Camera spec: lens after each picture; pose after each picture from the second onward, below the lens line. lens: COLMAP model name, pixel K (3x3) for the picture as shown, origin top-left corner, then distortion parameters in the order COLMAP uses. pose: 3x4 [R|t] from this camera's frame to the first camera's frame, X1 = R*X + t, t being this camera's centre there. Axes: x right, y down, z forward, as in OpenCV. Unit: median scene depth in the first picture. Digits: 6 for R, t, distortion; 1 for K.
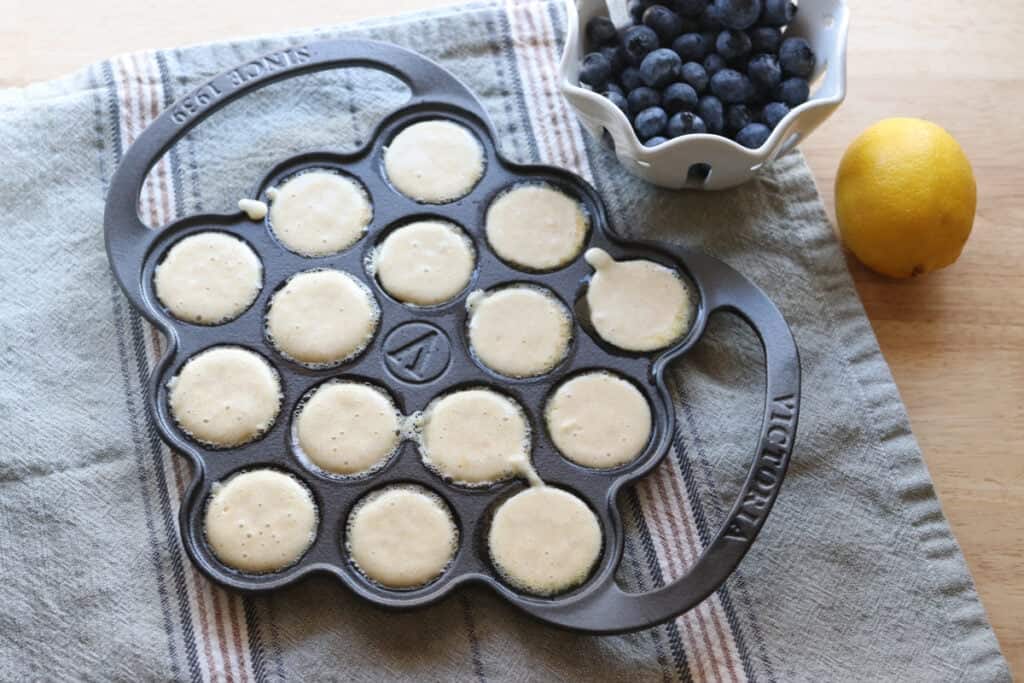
lens RADIAL K [[1614.7, 0, 512.2], [0, 1614.7, 337.7], [0, 0, 1]] dist [-0.069809, 0.000000]
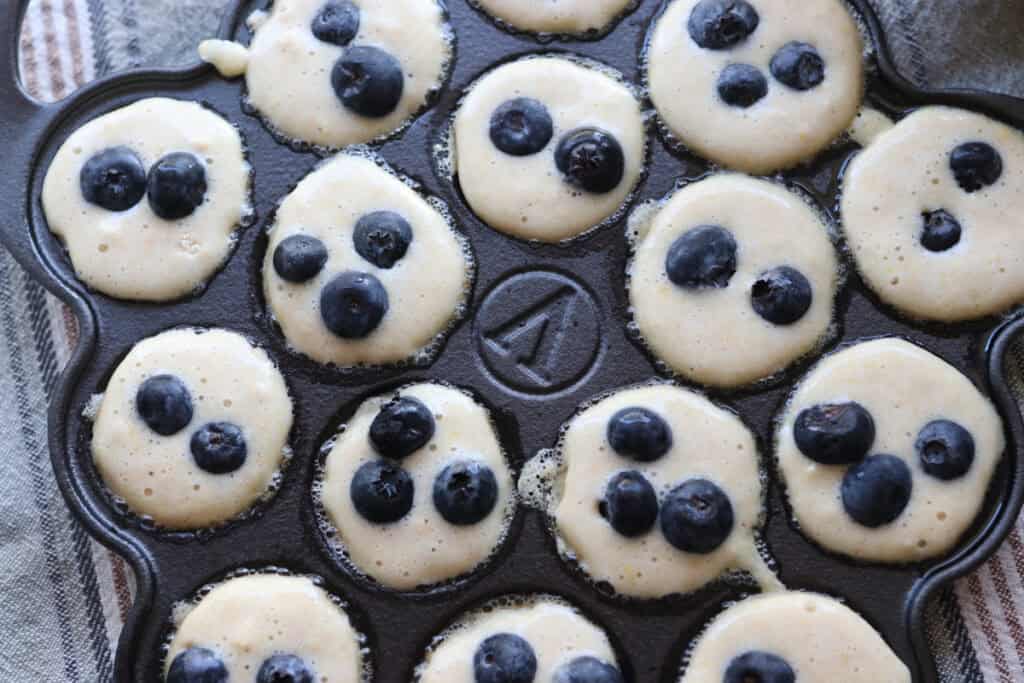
lens RADIAL K [[1643.7, 0, 507.7], [0, 1643.7, 348.2], [0, 0, 1]] dist [-0.070132, 0.000000]
pose [[0.996797, -0.024124, -0.076249, -0.028033], [0.040794, 0.973432, 0.225315, -0.110661], [0.068788, -0.227704, 0.971298, 0.475681]]
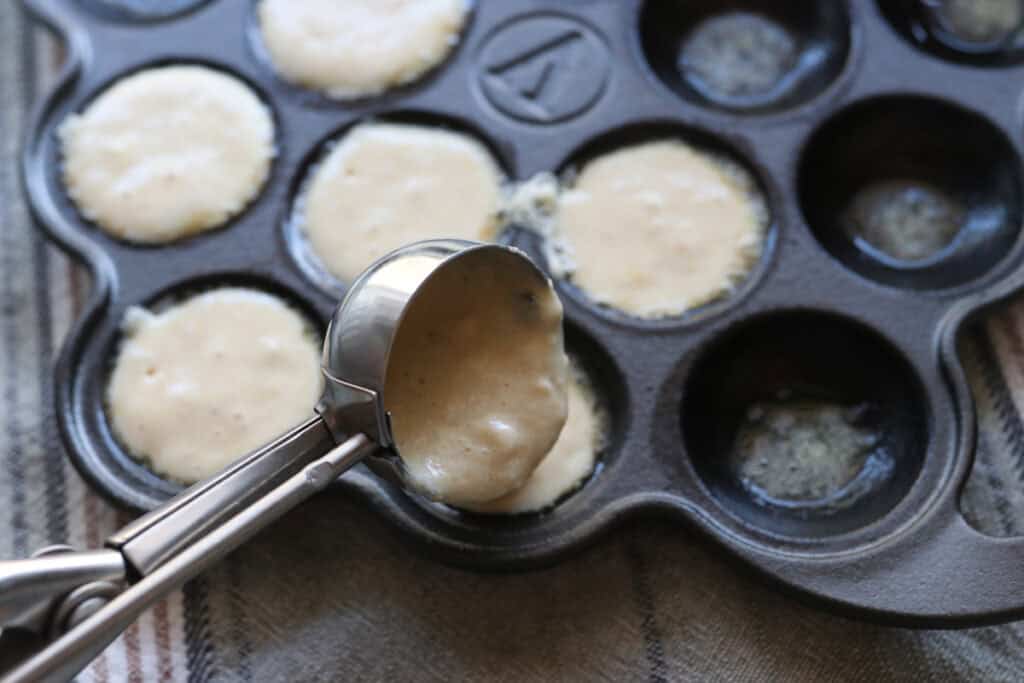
lens RADIAL K [[1643.7, 0, 512.6], [0, 1643.7, 352.7], [0, 0, 1]] dist [-0.070132, 0.000000]
pose [[0.992806, 0.000117, -0.119734, -0.006906], [-0.001745, 0.999907, -0.013492, 0.107006], [0.119722, 0.013604, 0.992714, 0.496504]]
